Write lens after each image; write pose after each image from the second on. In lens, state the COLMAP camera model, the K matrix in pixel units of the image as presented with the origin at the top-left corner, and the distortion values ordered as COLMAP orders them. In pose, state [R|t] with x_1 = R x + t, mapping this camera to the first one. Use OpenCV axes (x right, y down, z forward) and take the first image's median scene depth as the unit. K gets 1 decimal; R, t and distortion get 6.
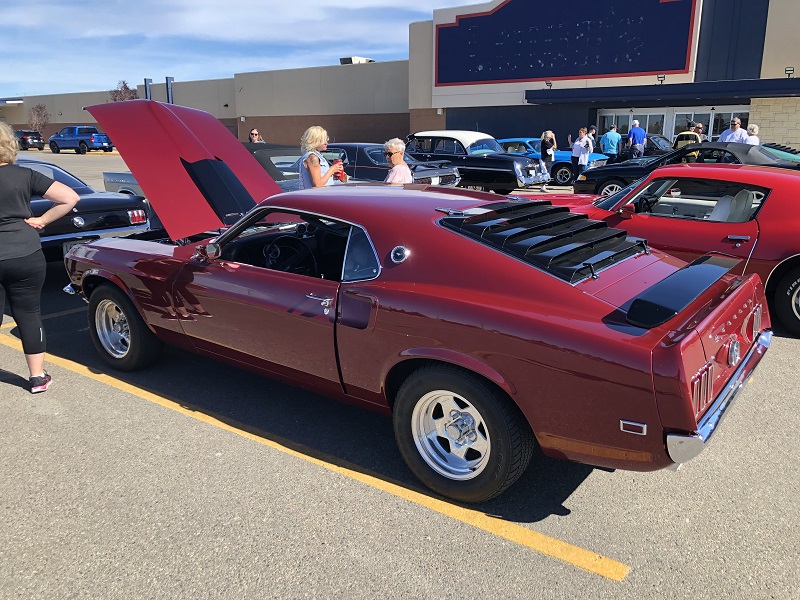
lens RADIAL K [[648.7, 0, 400.0], [0, 648.7, 300.0], [0, 0, 1]] dist [0.060783, 0.002981]
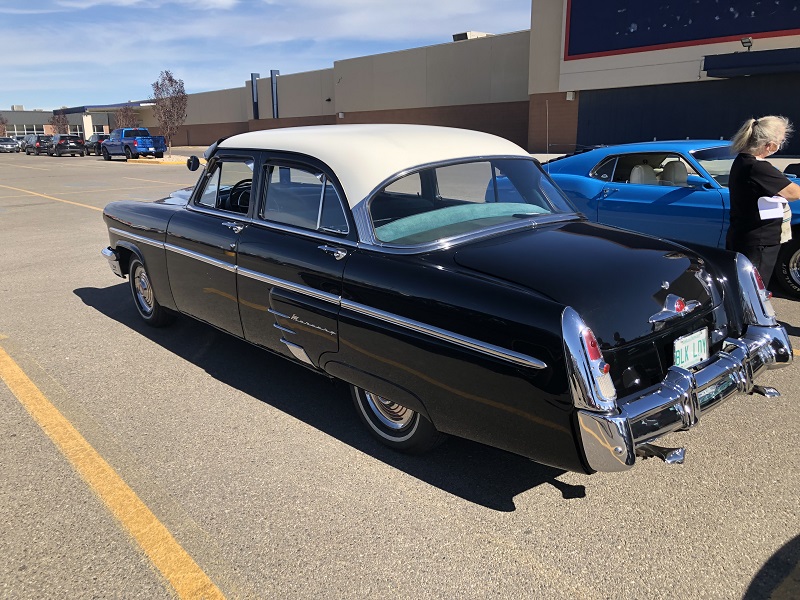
lens RADIAL K [[659.5, 0, 399.6], [0, 659.5, 295.8], [0, 0, 1]] dist [0.030788, -0.004992]
pose [[0.971503, 0.043374, -0.233024, 0.056269], [-0.043920, 0.999031, 0.002849, -0.068986], [0.232921, 0.007466, 0.972467, 0.265765]]
